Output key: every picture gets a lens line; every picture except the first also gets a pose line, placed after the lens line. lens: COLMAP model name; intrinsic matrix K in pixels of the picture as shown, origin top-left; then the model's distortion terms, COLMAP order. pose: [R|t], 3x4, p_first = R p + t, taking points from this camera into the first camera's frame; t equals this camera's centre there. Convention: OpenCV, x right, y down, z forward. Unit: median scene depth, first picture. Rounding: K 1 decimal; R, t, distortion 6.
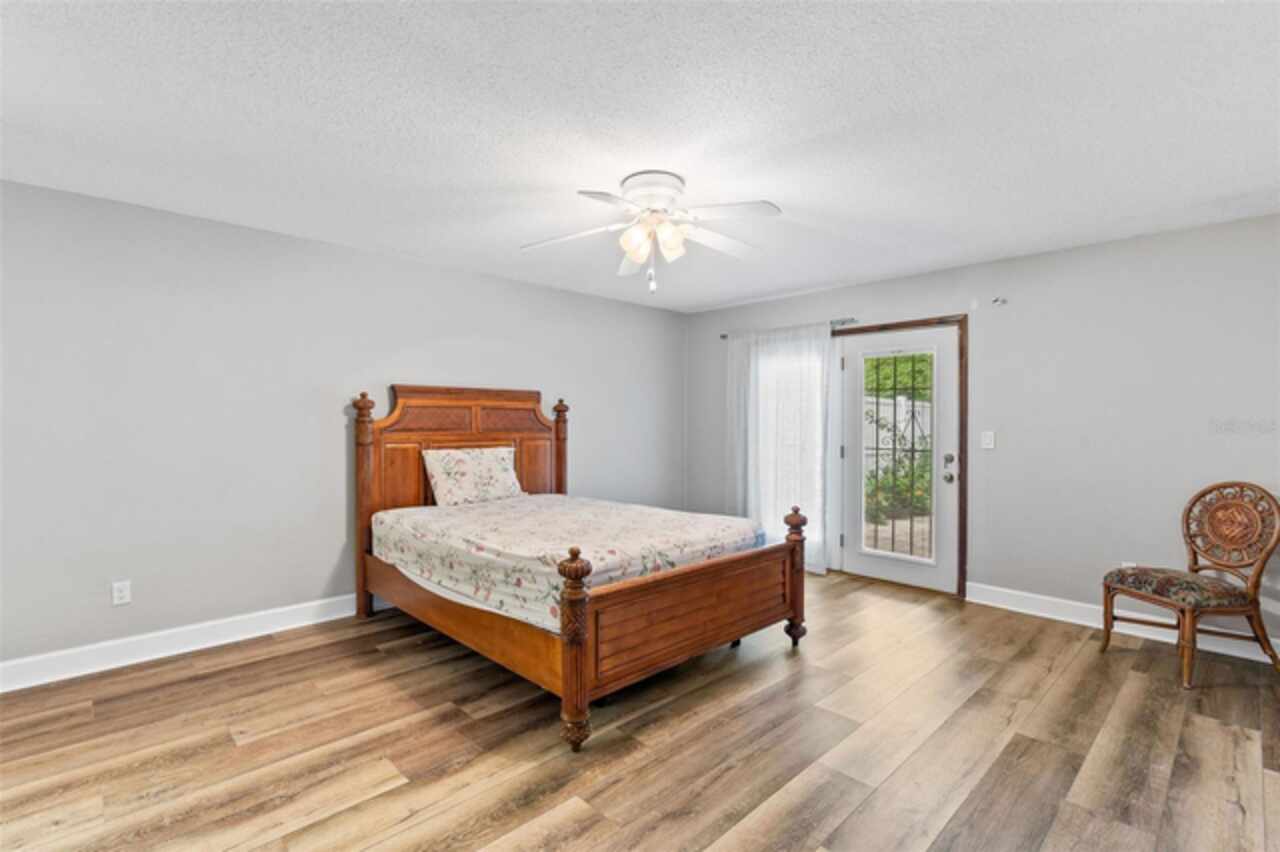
lens RADIAL K [[589.0, 0, 637.6], [0, 589.0, 415.6], [0, 0, 1]] dist [0.010905, 0.000959]
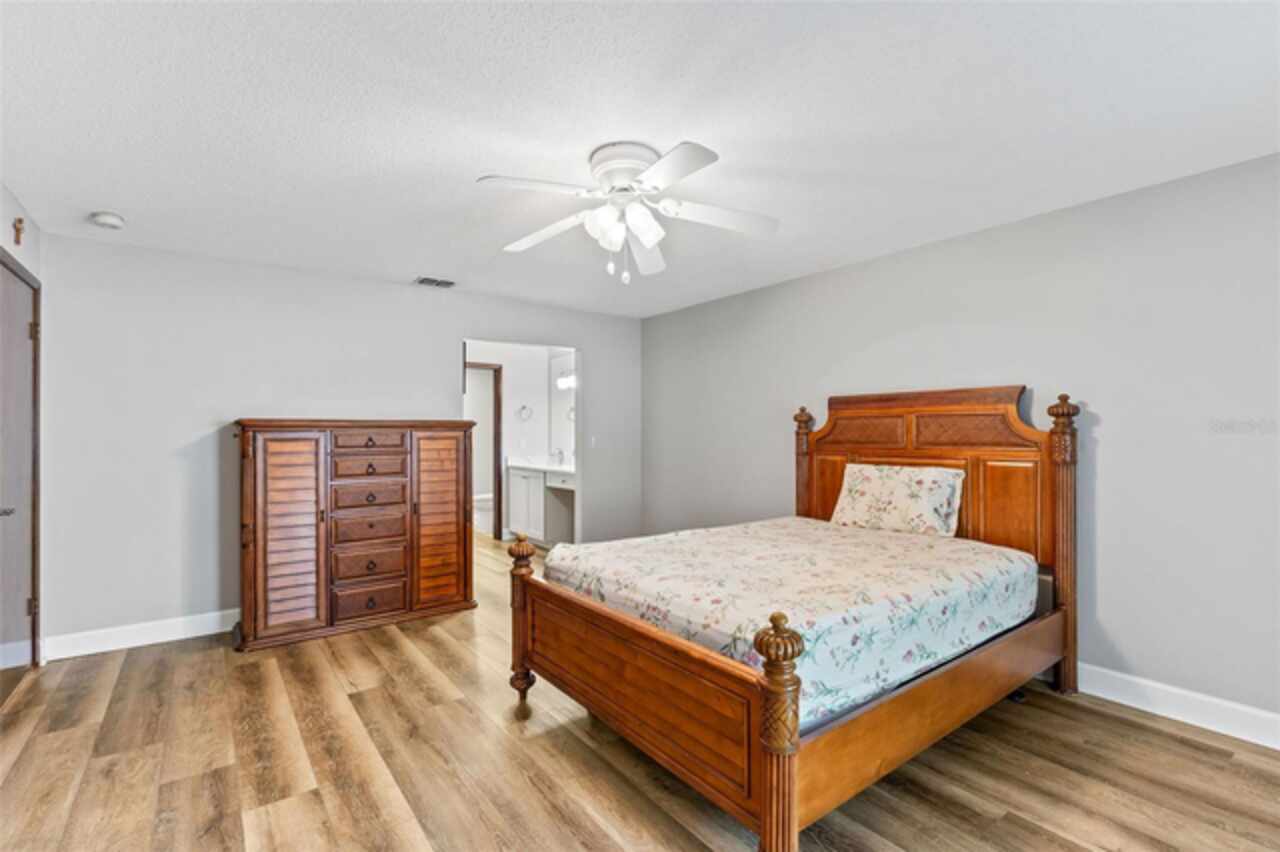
lens RADIAL K [[589.0, 0, 635.1], [0, 589.0, 426.9], [0, 0, 1]] dist [0.010905, 0.000959]
pose [[-0.137456, -0.014036, -0.990408, 0.888684], [0.012285, 0.999799, -0.015874, 0.014652], [0.990432, -0.014349, -0.137256, 1.134596]]
